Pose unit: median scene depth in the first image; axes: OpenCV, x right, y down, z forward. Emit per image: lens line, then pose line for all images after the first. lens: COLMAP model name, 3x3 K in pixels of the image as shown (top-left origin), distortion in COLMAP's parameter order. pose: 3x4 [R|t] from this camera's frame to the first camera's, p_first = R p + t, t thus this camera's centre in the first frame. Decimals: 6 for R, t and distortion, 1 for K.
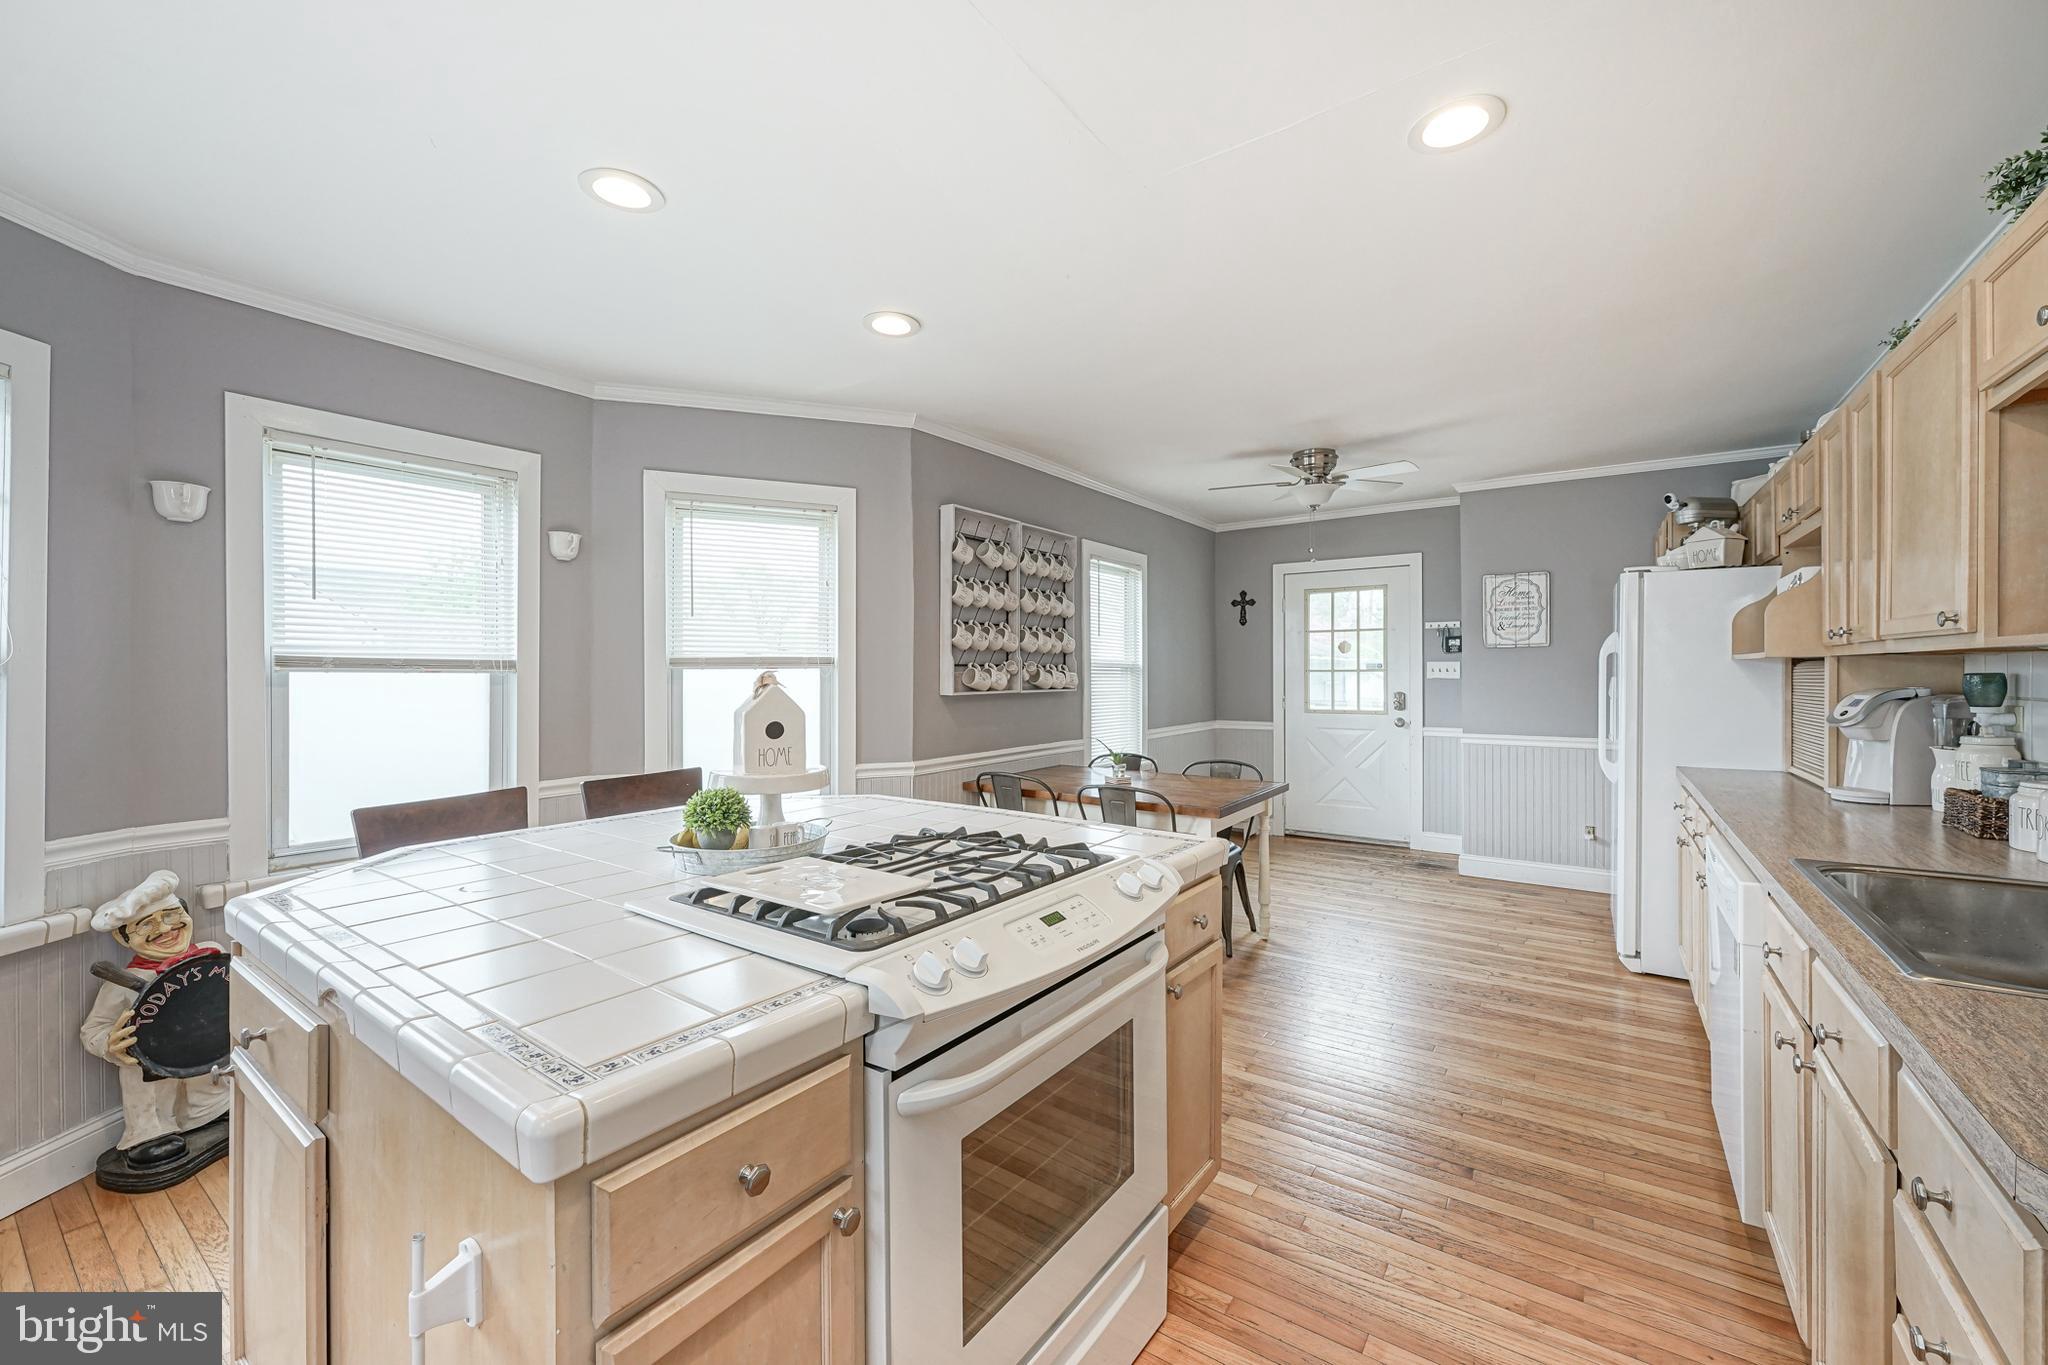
lens RADIAL K [[829.4, 0, 1036.1], [0, 829.4, 675.7], [0, 0, 1]] dist [0.000347, 0.000428]
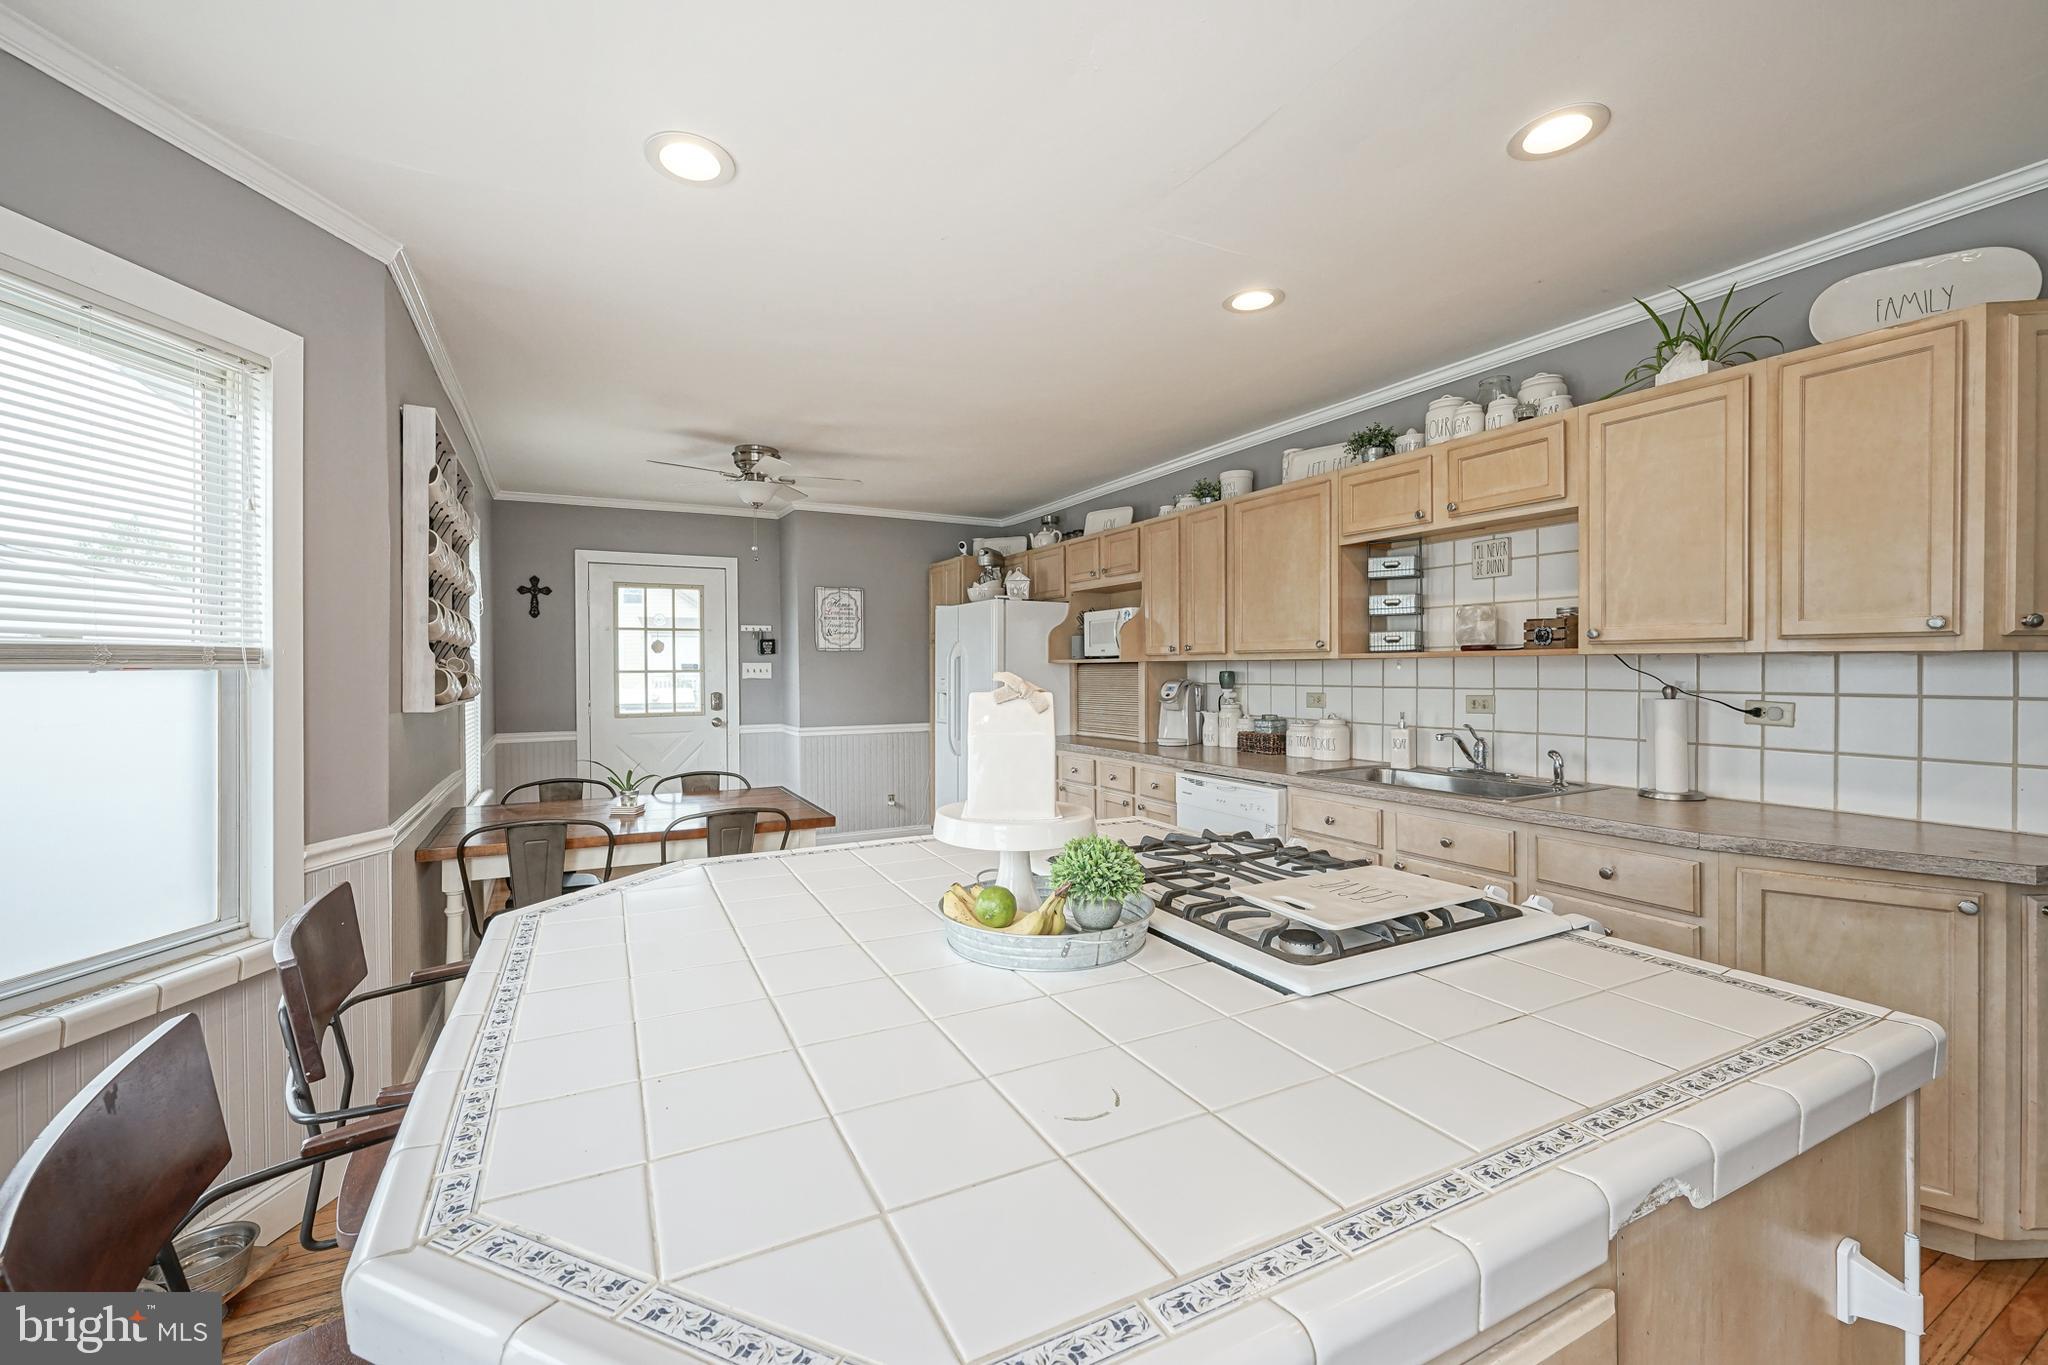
lens RADIAL K [[804.4, 0, 1062.0], [0, 804.4, 673.5], [0, 0, 1]] dist [0.000026, 0.000070]
pose [[0.463060, -0.005144, 0.886312, -0.360842], [0.008103, 0.999966, 0.001570, -0.002076], [-0.886290, 0.006455, 0.463086, 0.252622]]
